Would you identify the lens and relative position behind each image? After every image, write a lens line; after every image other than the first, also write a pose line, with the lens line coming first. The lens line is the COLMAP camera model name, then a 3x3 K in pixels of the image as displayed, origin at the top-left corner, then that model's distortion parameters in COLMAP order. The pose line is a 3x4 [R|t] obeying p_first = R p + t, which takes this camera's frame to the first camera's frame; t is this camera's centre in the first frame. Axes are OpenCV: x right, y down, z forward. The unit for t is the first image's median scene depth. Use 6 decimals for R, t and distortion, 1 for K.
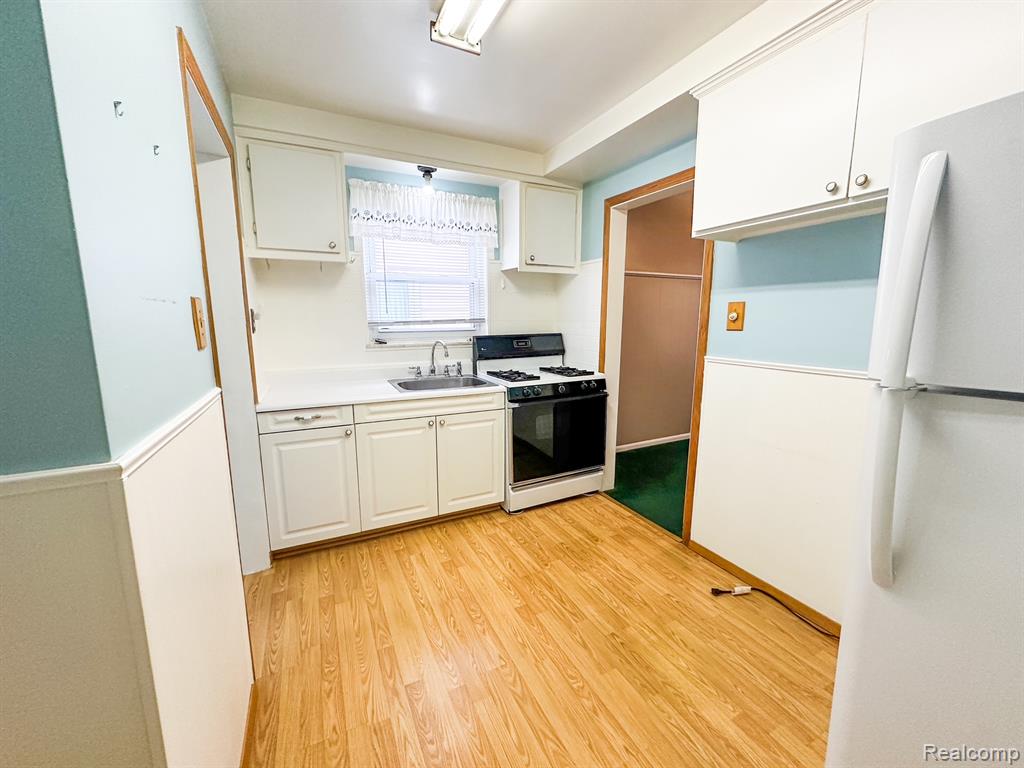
lens RADIAL K [[409.6, 0, 515.3], [0, 409.6, 383.6], [0, 0, 1]] dist [0.003077, -0.000201]
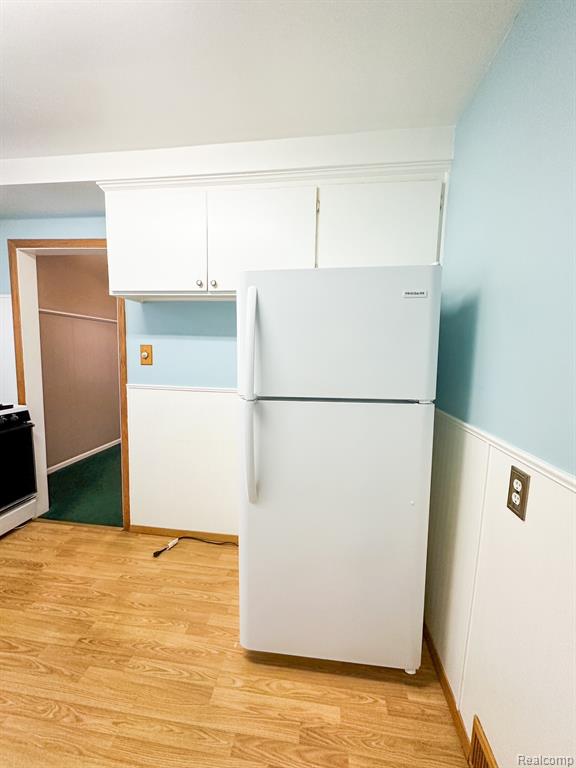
lens RADIAL K [[307.2, 0, 287.1], [0, 307.2, 385.3], [0, 0, 1]] dist [0.003077, -0.000201]
pose [[0.564573, -0.076134, 0.821864, -0.069525], [0.105336, 0.994241, 0.019743, -0.030174], [-0.818634, 0.075426, 0.569341, 0.007117]]
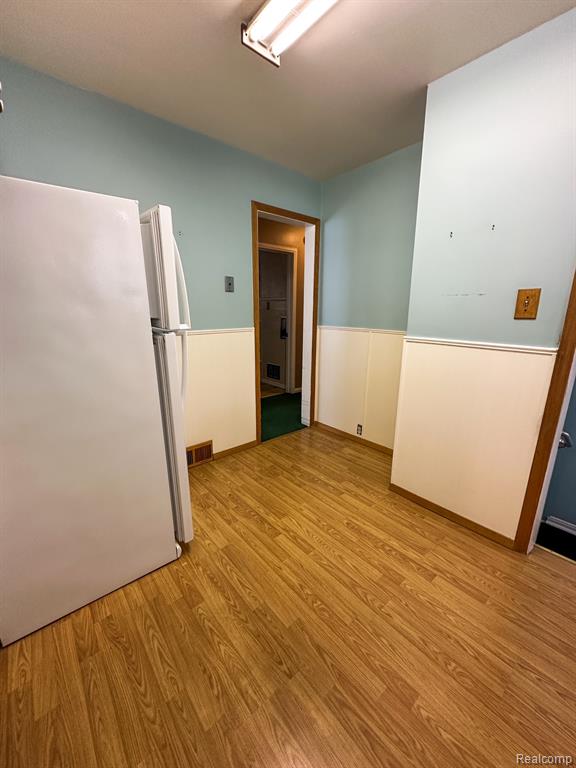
lens RADIAL K [[307.2, 0, 288.0], [0, 307.2, 383.8], [0, 0, 1]] dist [0.003077, -0.000201]
pose [[-0.970101, 0.056225, -0.236101, 0.315603], [-0.041543, 0.919973, 0.389775, -0.173213], [0.239122, 0.387929, -0.890130, 1.167049]]
